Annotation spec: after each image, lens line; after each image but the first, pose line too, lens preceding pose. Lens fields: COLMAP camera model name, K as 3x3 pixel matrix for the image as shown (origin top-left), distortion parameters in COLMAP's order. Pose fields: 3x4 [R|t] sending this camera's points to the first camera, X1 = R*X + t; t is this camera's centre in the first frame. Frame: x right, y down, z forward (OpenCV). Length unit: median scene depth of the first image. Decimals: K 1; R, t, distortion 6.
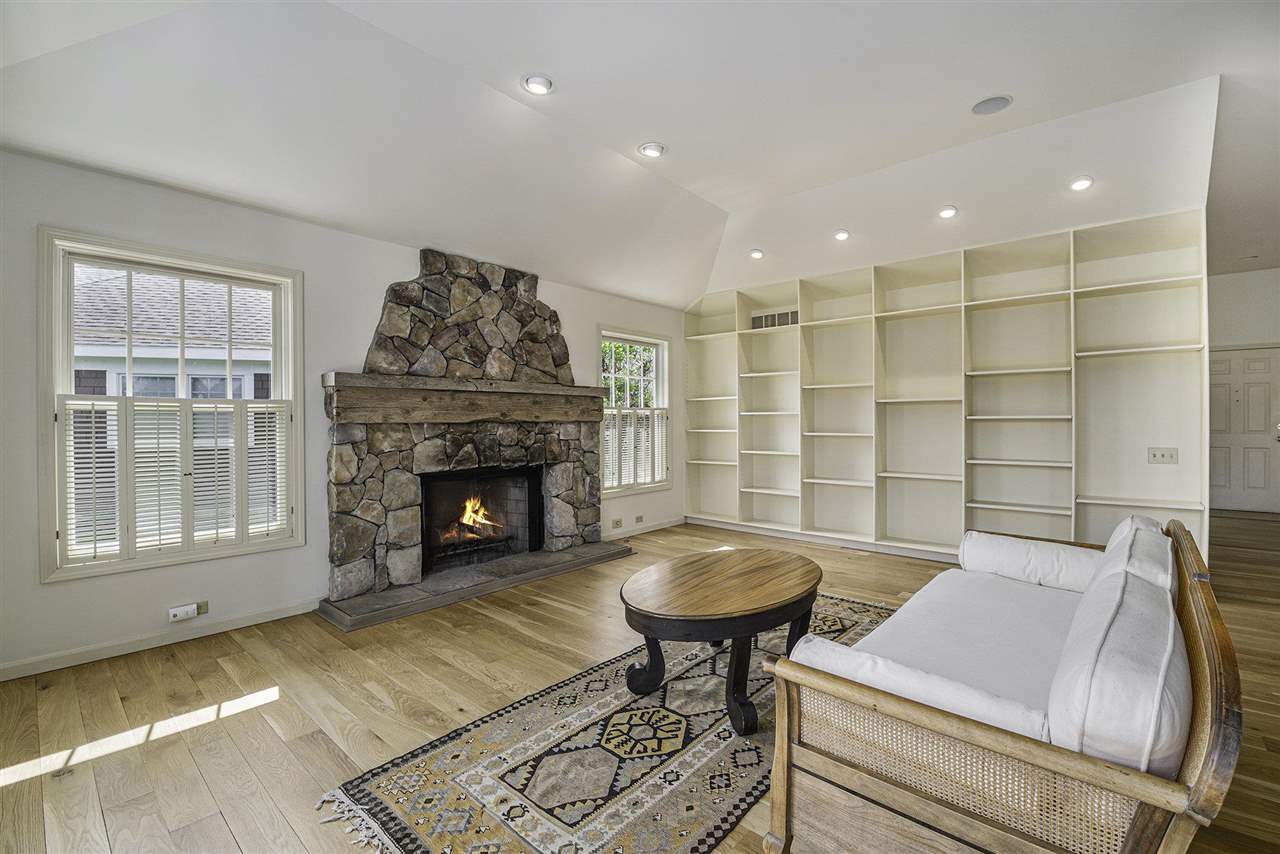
lens RADIAL K [[554.3, 0, 633.3], [0, 554.3, 418.7], [0, 0, 1]] dist [-0.011050, -0.003835]
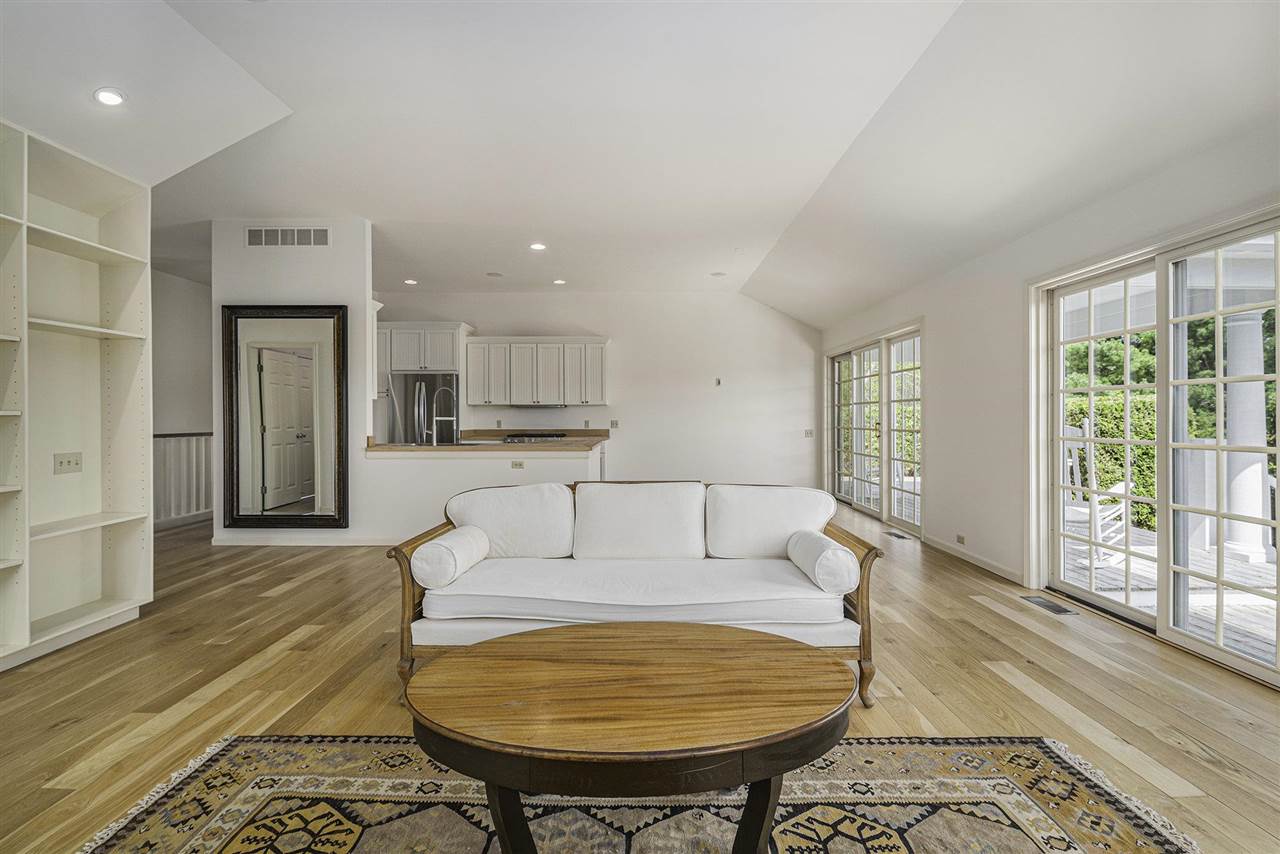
lens RADIAL K [[554.3, 0, 640.1], [0, 554.3, 425.2], [0, 0, 1]] dist [-0.011050, -0.003835]
pose [[-0.662201, -0.003079, 0.749320, -0.177755], [0.009332, 0.999880, 0.012356, 0.005897], [-0.749268, 0.015175, -0.662093, 0.876141]]
